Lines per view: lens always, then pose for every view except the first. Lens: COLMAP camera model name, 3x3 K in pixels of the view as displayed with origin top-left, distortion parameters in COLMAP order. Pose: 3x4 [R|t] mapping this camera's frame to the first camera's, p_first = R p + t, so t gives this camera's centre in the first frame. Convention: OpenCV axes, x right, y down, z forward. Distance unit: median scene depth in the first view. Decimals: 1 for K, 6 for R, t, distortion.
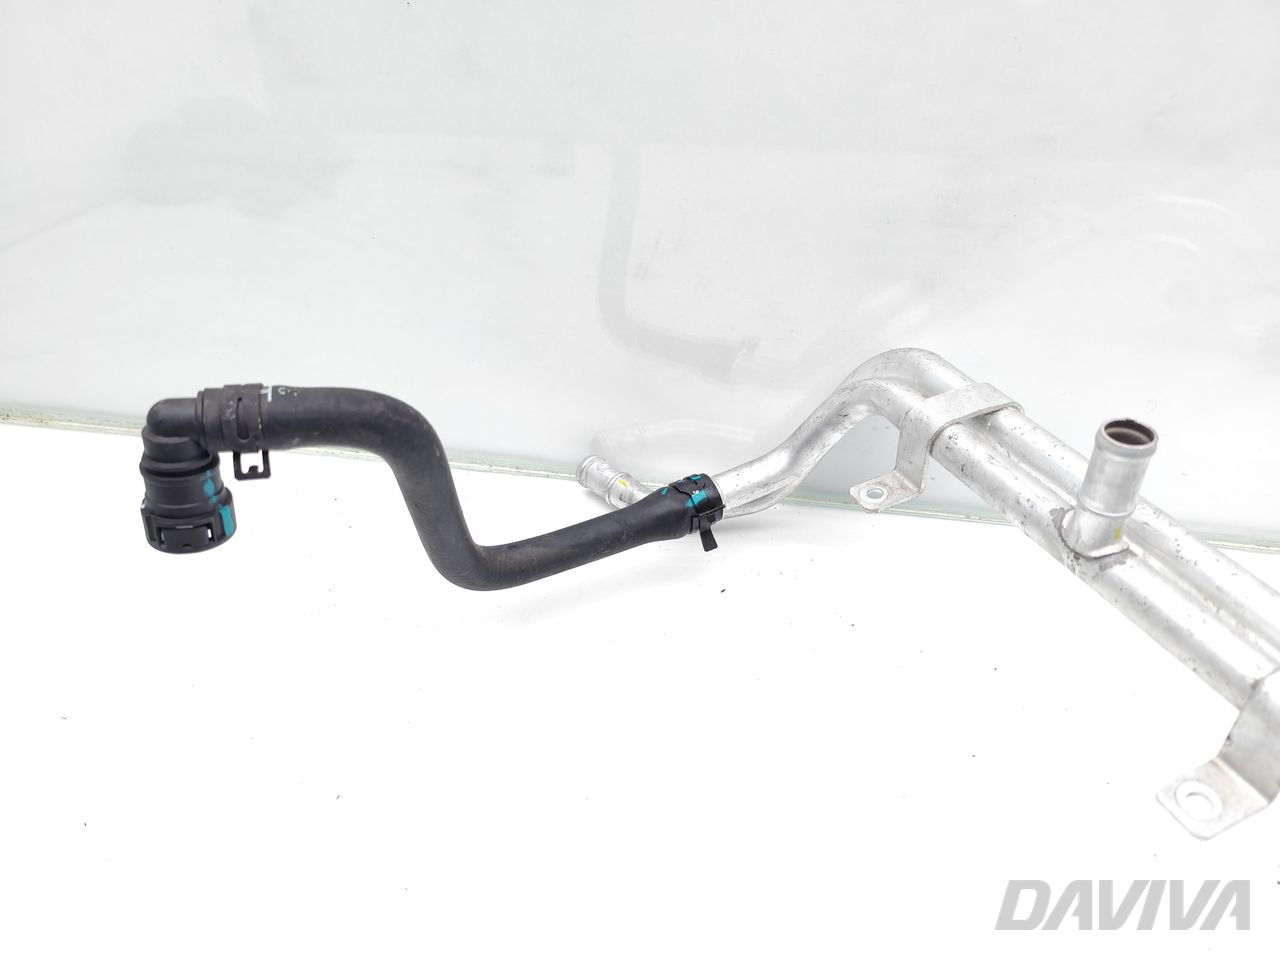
lens RADIAL K [[864.4, 0, 614.9], [0, 864.4, 473.1], [0, 0, 1]] dist [0.066827, -0.144316]
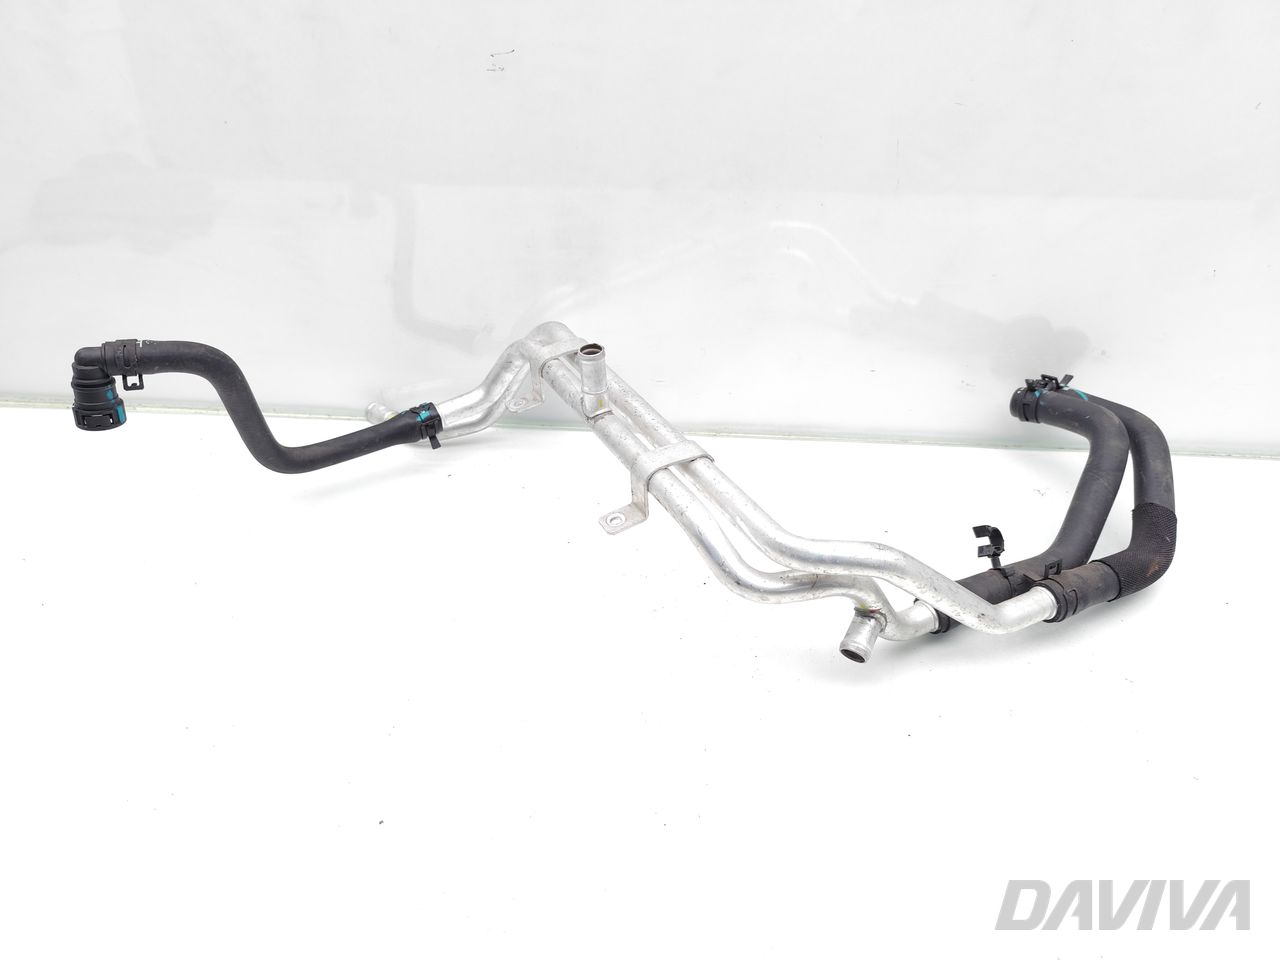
lens RADIAL K [[872.0, 0, 640.0], [0, 872.0, 480.0], [0, 0, 1]] dist [-0.007323, -0.002810]
pose [[0.993423, -0.048871, 0.103546, 0.461251], [0.051190, 0.998492, -0.019856, 0.289411], [-0.102420, 0.025026, 0.994426, -0.965462]]
